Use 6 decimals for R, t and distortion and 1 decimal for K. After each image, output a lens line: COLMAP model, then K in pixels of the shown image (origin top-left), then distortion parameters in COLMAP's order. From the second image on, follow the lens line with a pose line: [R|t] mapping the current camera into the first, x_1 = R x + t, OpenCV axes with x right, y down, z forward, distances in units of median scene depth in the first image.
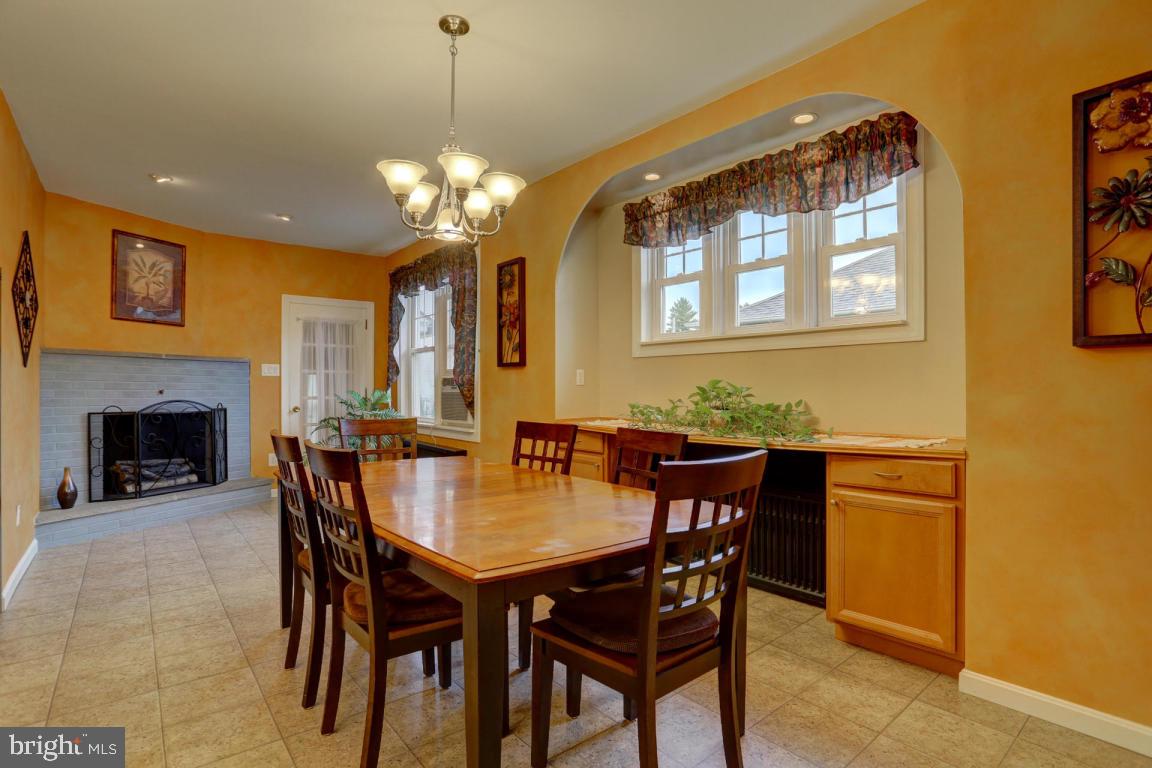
lens RADIAL K [[559.9, 0, 581.1], [0, 559.9, 387.4], [0, 0, 1]] dist [-0.075432, 0.031979]
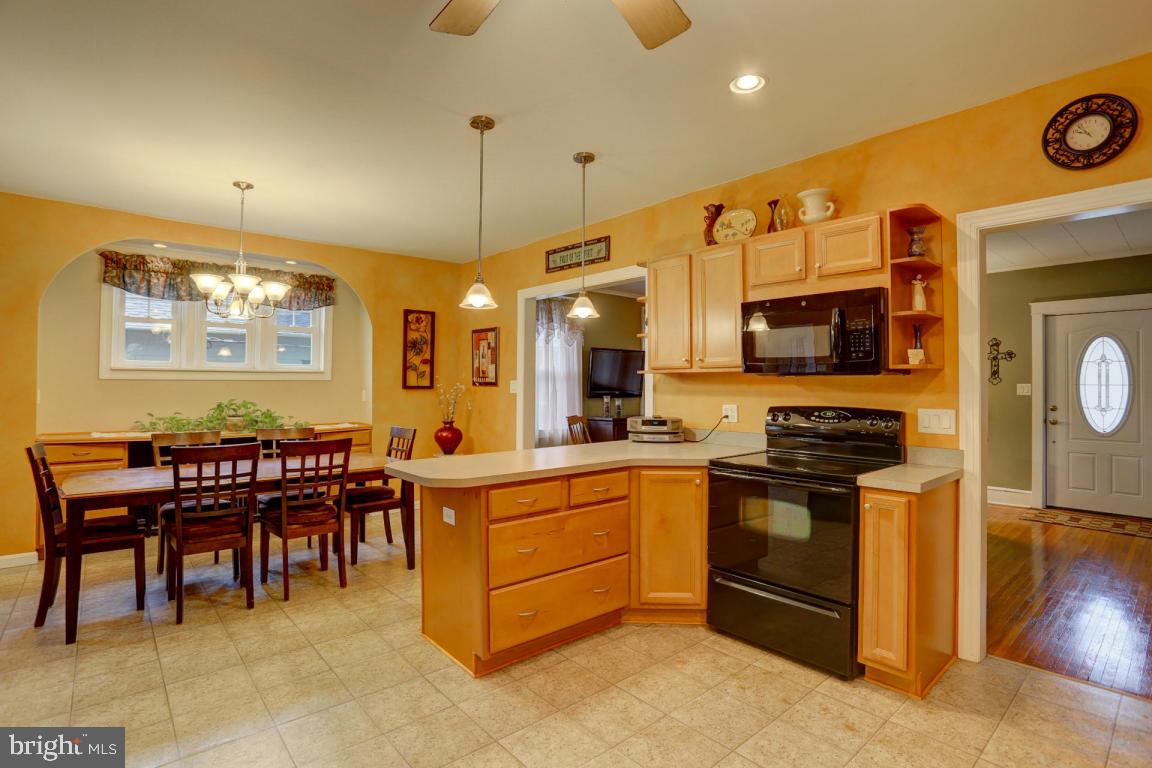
lens RADIAL K [[566.4, 0, 582.7], [0, 566.4, 379.1], [0, 0, 1]] dist [-0.074403, 0.034413]
pose [[-0.029514, 0.013514, 0.999473, -0.952754], [-0.002700, 0.999904, -0.013600, -0.036462], [-0.999561, -0.003100, -0.029474, 0.020257]]
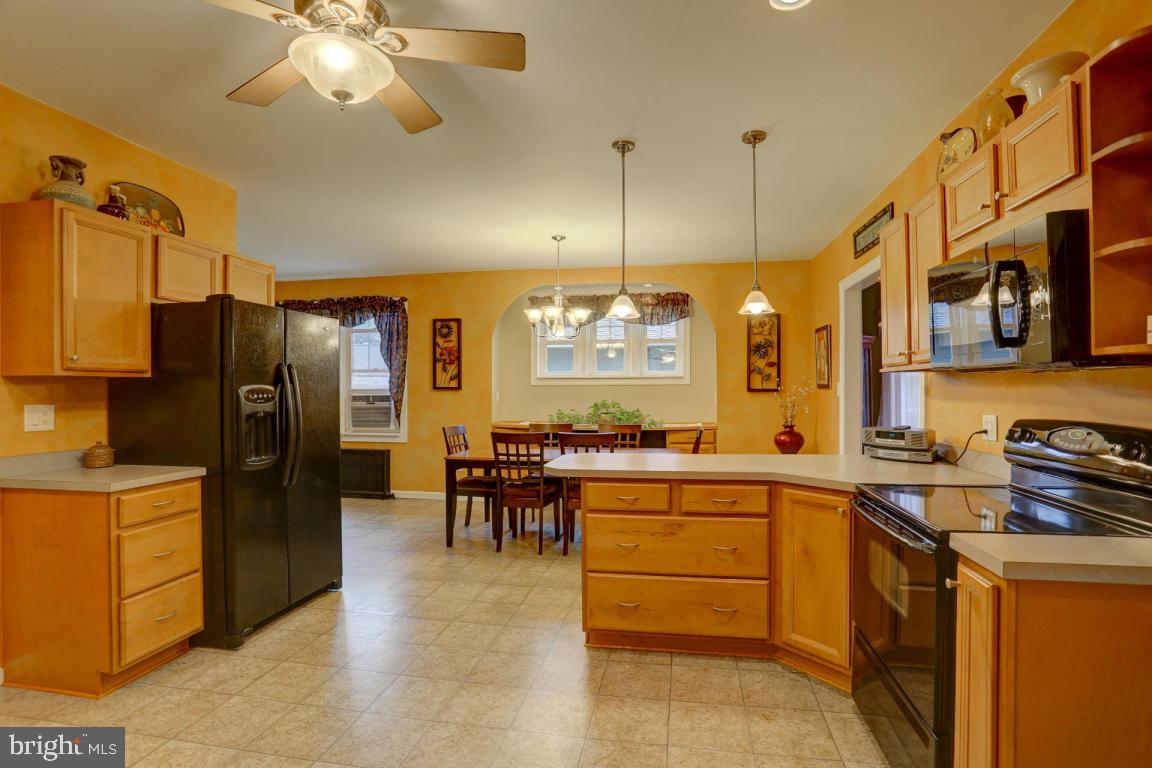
lens RADIAL K [[567.0, 0, 583.5], [0, 567.0, 386.5], [0, 0, 1]] dist [-0.076916, 0.033783]
pose [[0.762507, 0.002258, 0.646976, -0.803300], [0.001134, 0.999988, -0.004826, -0.036889], [-0.646979, 0.004414, 0.762495, -0.375405]]
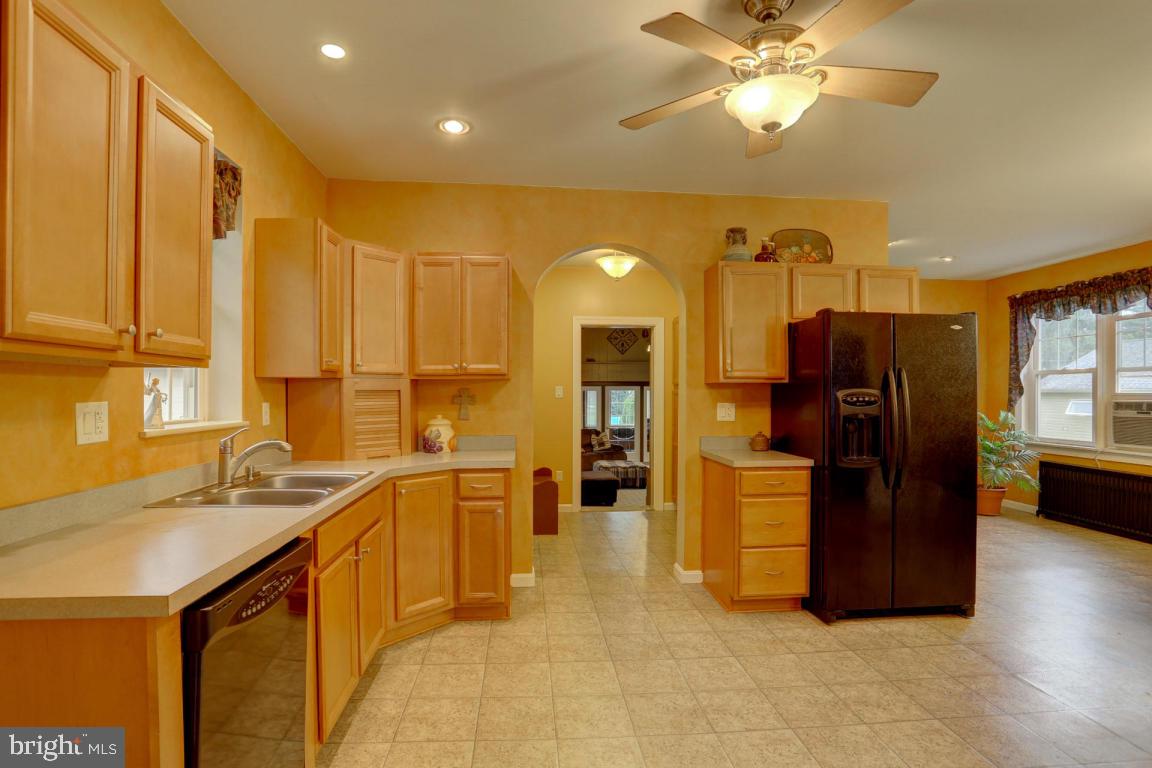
lens RADIAL K [[568.2, 0, 559.6], [0, 568.2, 394.9], [0, 0, 1]] dist [-0.075358, 0.032108]
pose [[0.806150, 0.006261, -0.591678, -0.561052], [-0.003759, 0.999978, 0.005461, -0.036849], [0.591699, -0.002178, 0.806156, -0.416518]]
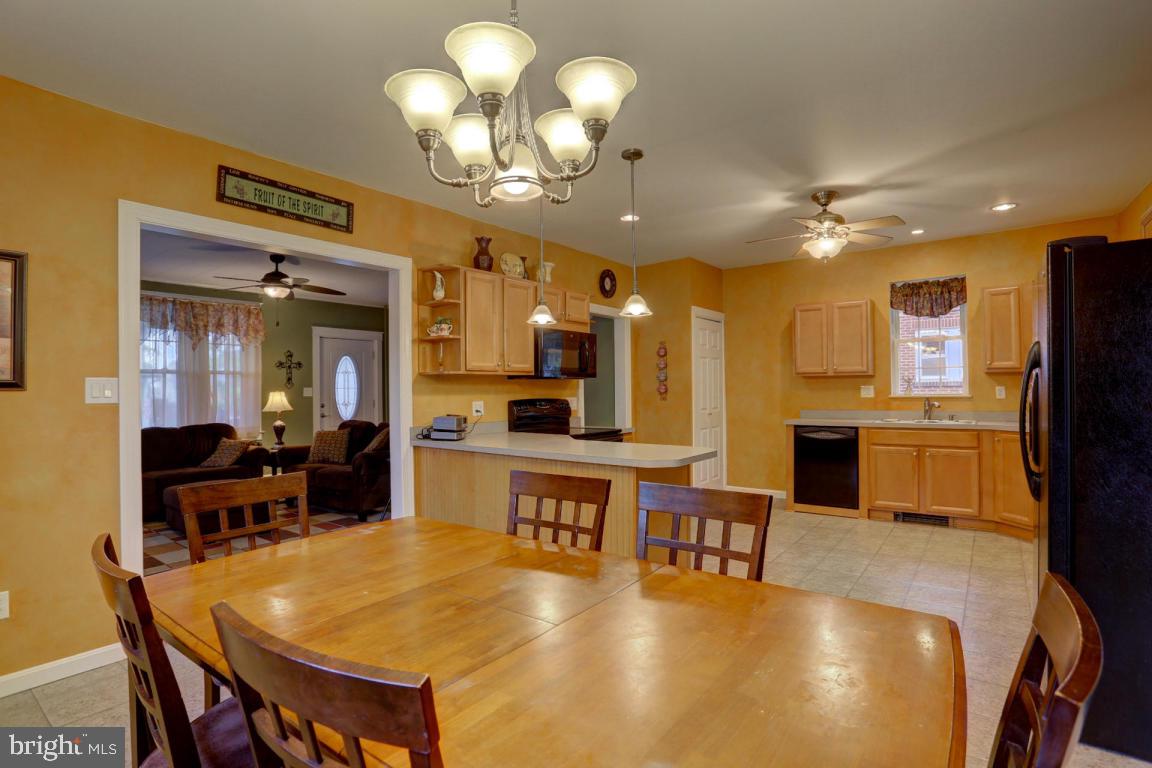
lens RADIAL K [[564.0, 0, 579.5], [0, 564.0, 386.6], [0, 0, 1]] dist [-0.080788, 0.033527]
pose [[-0.973901, 0.012655, -0.226620, -0.082349], [0.013960, 0.999894, -0.004154, -0.030437], [0.226544, -0.007209, -0.973974, 0.810494]]
